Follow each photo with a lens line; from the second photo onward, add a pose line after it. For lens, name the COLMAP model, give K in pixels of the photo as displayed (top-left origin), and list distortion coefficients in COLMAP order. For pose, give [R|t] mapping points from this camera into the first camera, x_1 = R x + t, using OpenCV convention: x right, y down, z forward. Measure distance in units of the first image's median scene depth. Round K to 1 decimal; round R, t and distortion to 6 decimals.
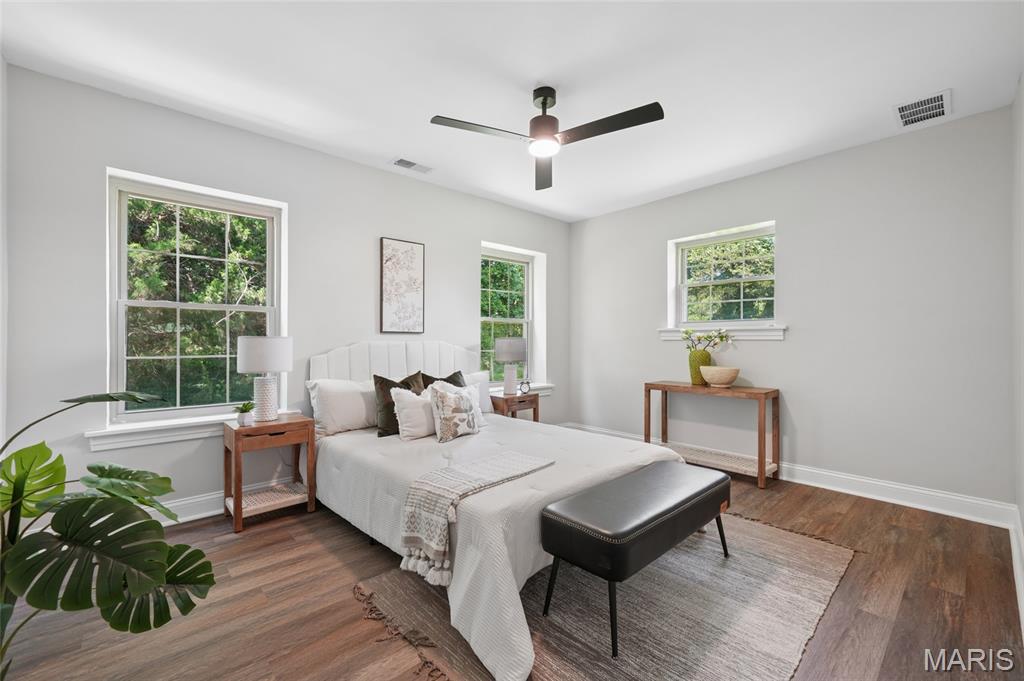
lens RADIAL K [[429.7, 0, 513.3], [0, 429.7, 341.3], [0, 0, 1]] dist [0.004687, -0.000063]
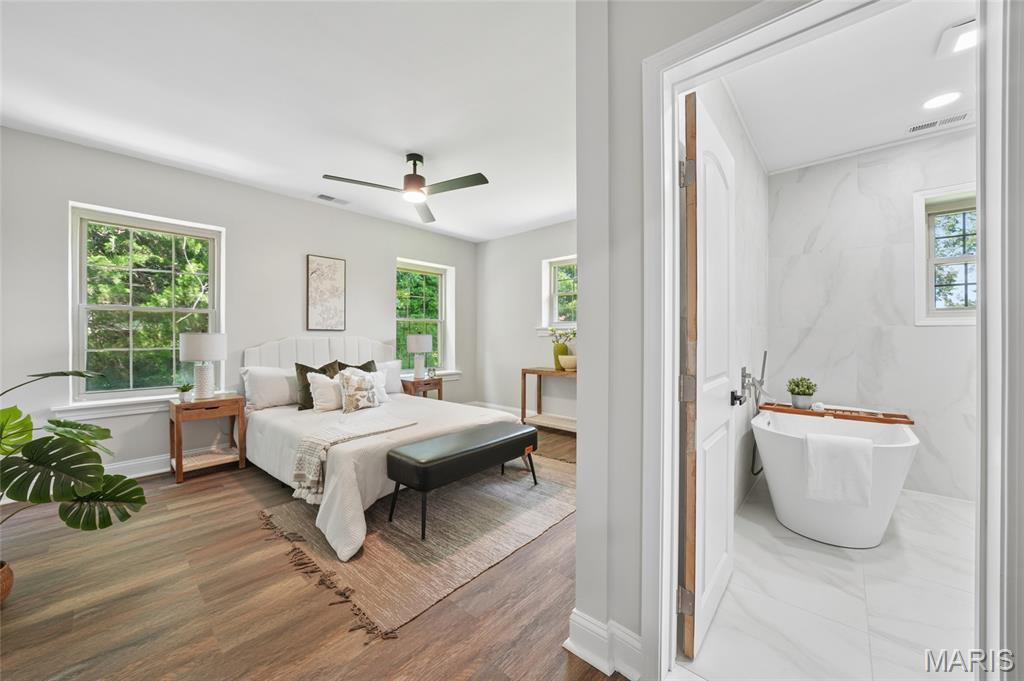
lens RADIAL K [[377.0, 0, 511.6], [0, 377.0, 339.2], [0, 0, 1]] dist [-0.014729, 0.001339]
pose [[0.994586, -0.000066, 0.103920, 0.239701], [-0.000518, 0.999984, 0.005594, 0.000073], [-0.103919, -0.005618, 0.994570, -0.219711]]
